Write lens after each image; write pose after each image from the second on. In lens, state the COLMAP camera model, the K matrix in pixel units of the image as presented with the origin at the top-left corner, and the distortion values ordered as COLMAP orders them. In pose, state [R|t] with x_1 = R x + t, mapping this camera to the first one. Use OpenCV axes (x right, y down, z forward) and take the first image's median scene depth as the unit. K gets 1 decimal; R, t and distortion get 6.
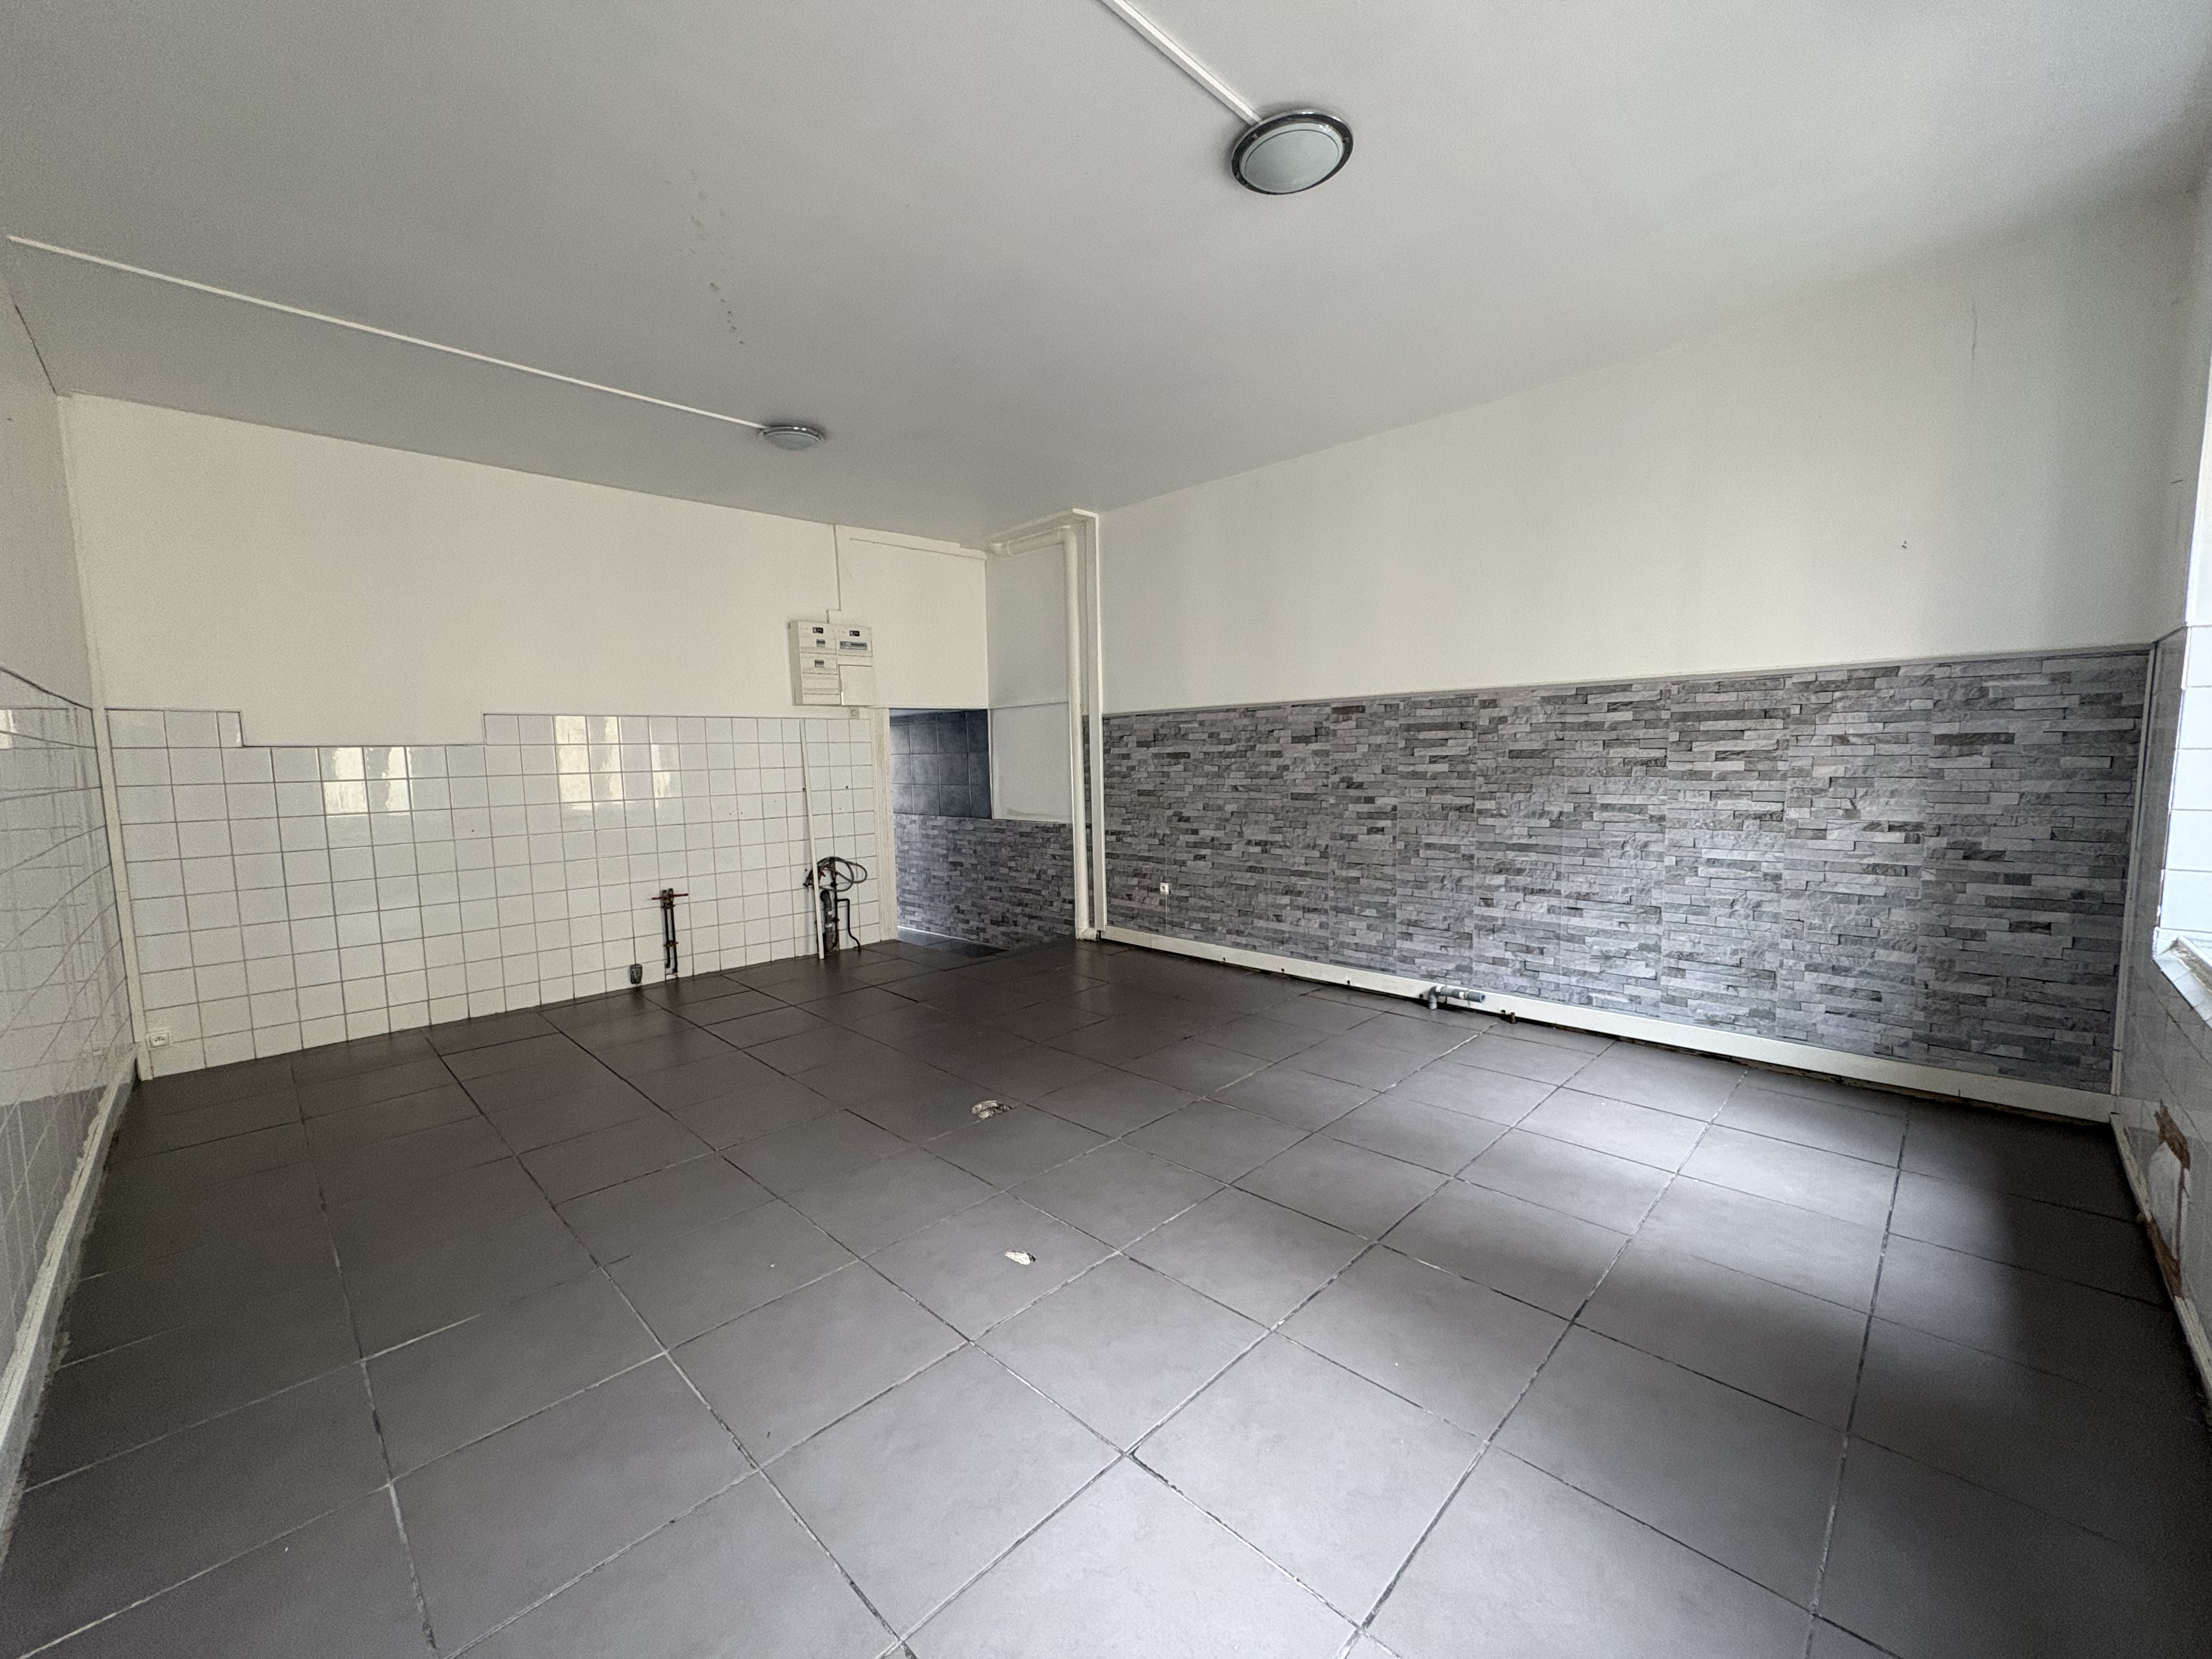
lens RADIAL K [[876.1, 0, 1115.9], [0, 876.1, 831.2], [0, 0, 1]] dist [-0.000616, -0.000419]
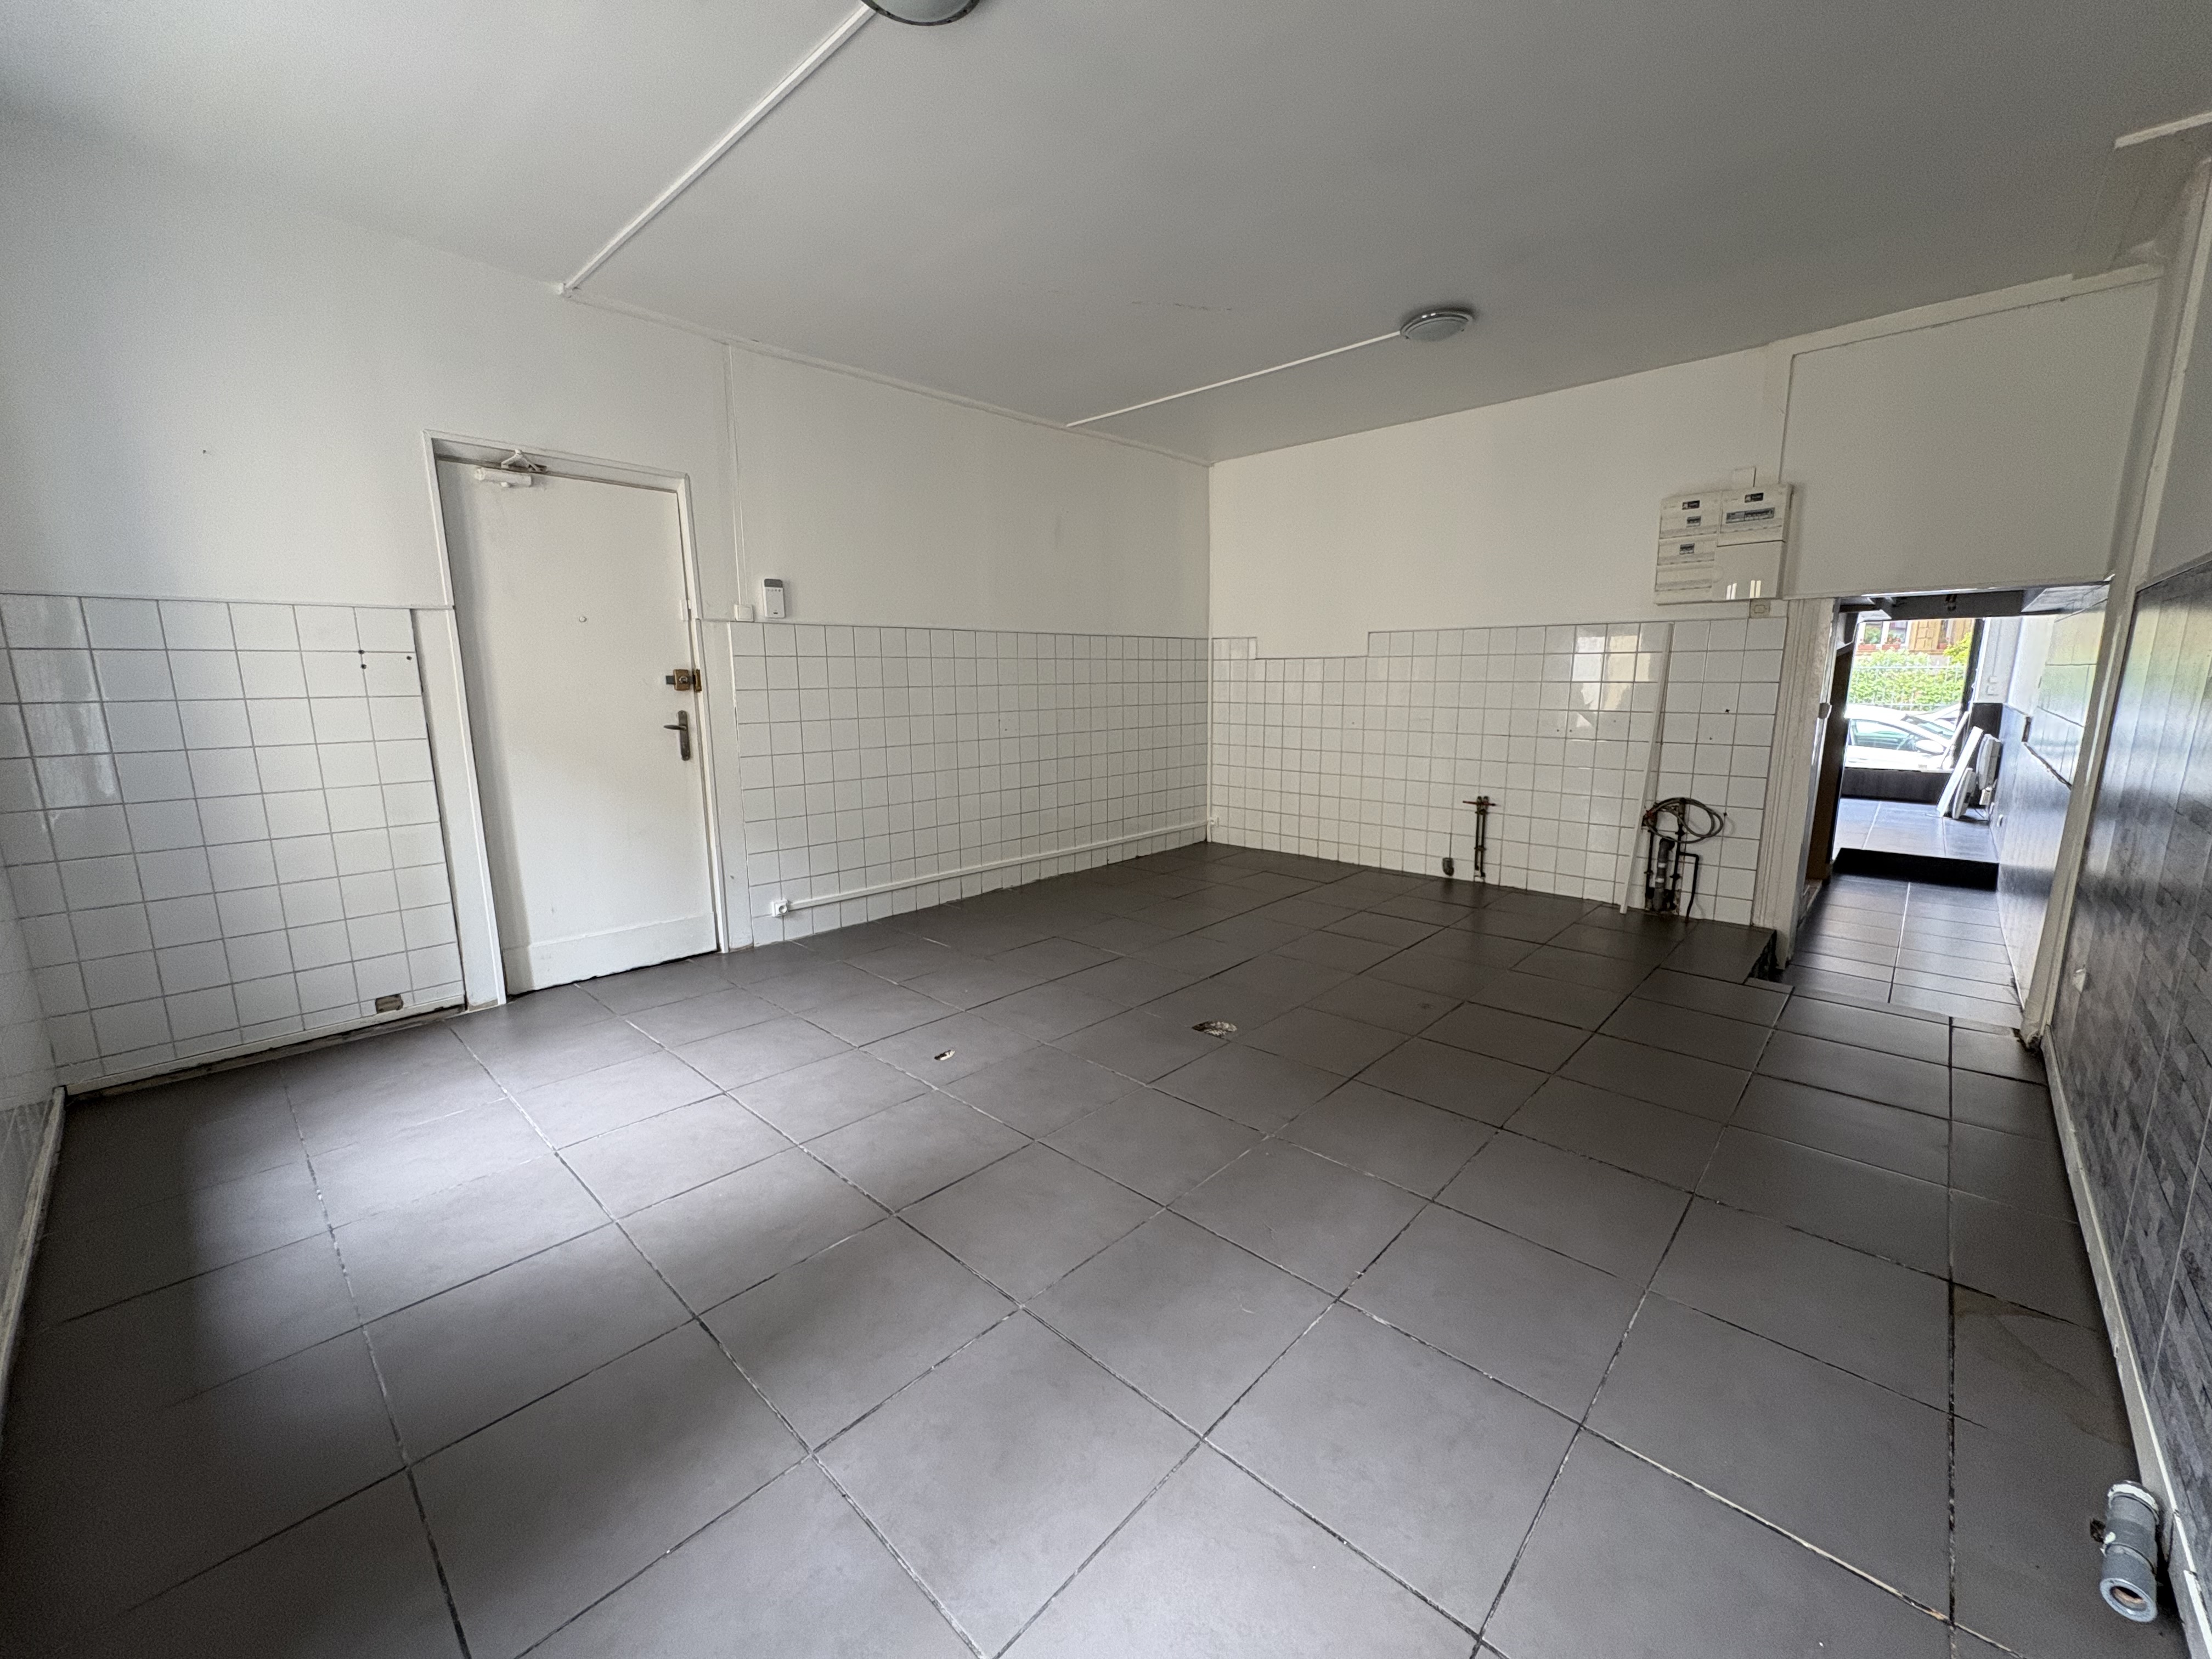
lens RADIAL K [[876.1, 0, 1107.2], [0, 876.1, 832.6], [0, 0, 1]] dist [-0.000616, -0.000419]
pose [[0.024064, 0.200346, -0.979430, 0.500587], [-0.083851, 0.976666, 0.197721, -0.059395], [0.996188, 0.077368, 0.040301, 0.508199]]
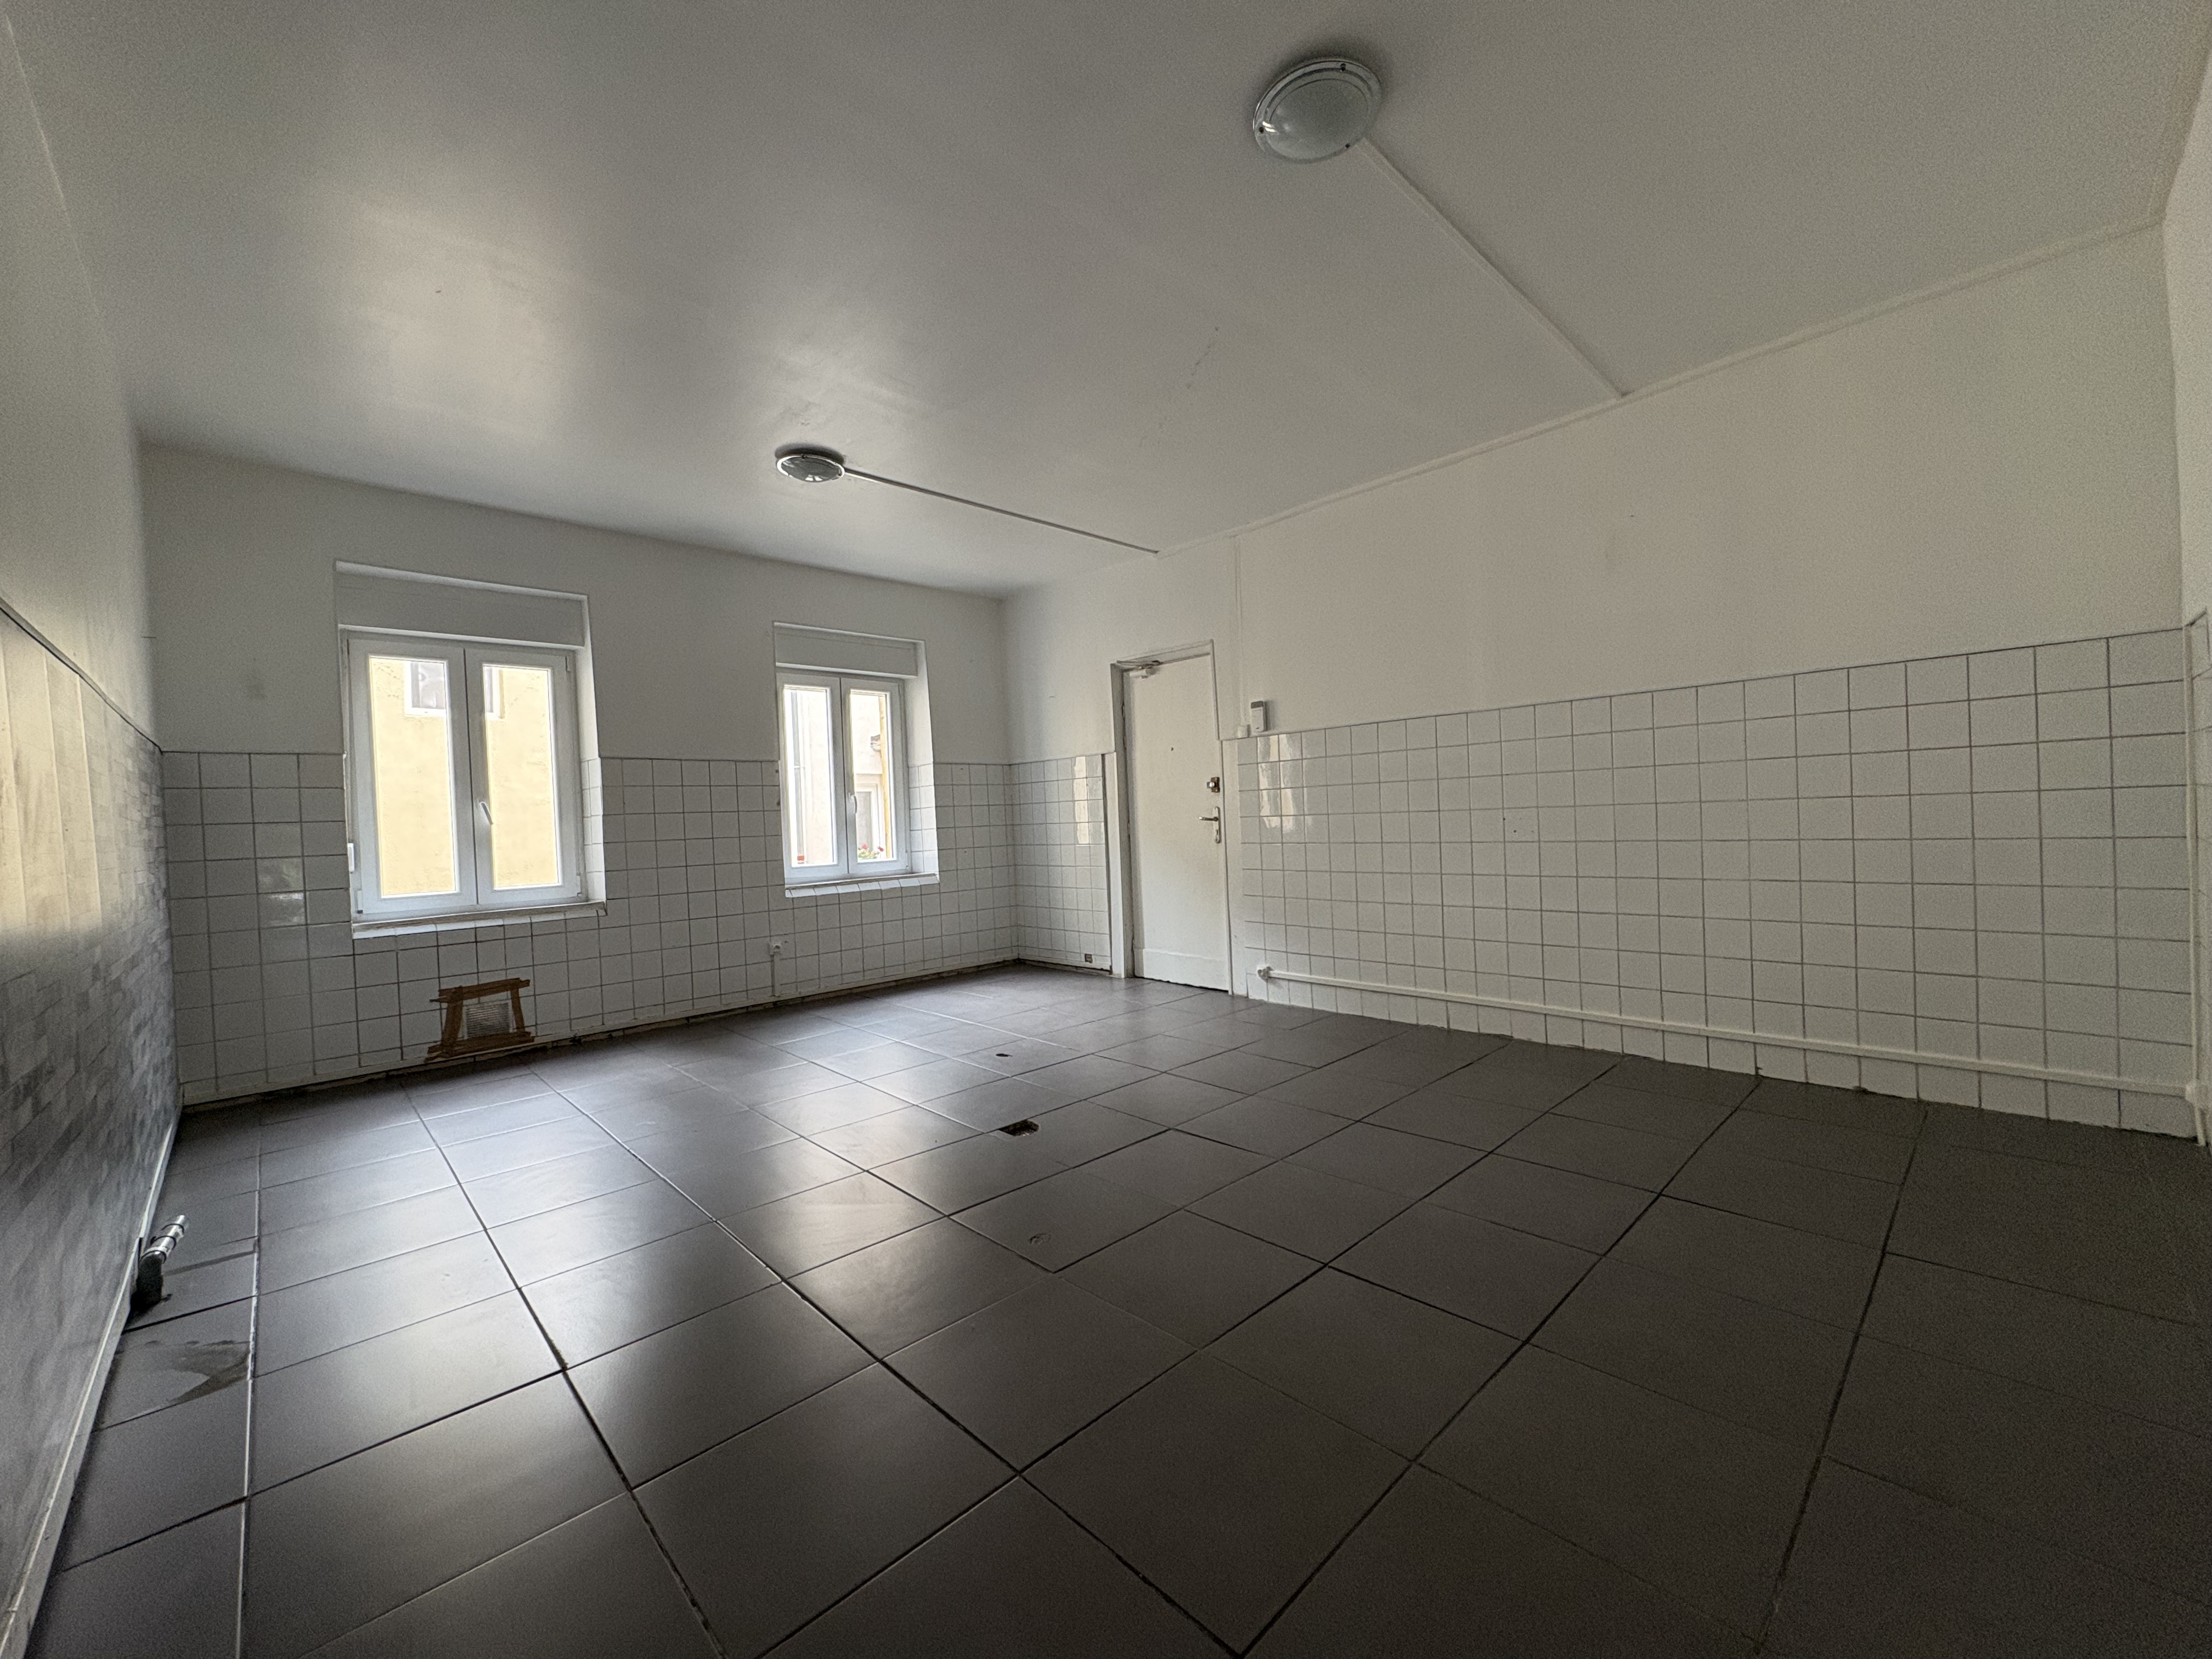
lens RADIAL K [[876.1, 0, 1121.2], [0, 876.1, 826.4], [0, 0, 1]] dist [-0.000616, -0.000419]
pose [[-0.997723, 0.064308, 0.020323, -0.275447], [0.066078, 0.992414, 0.103671, -0.076195], [-0.013502, 0.104778, -0.994404, 1.300806]]
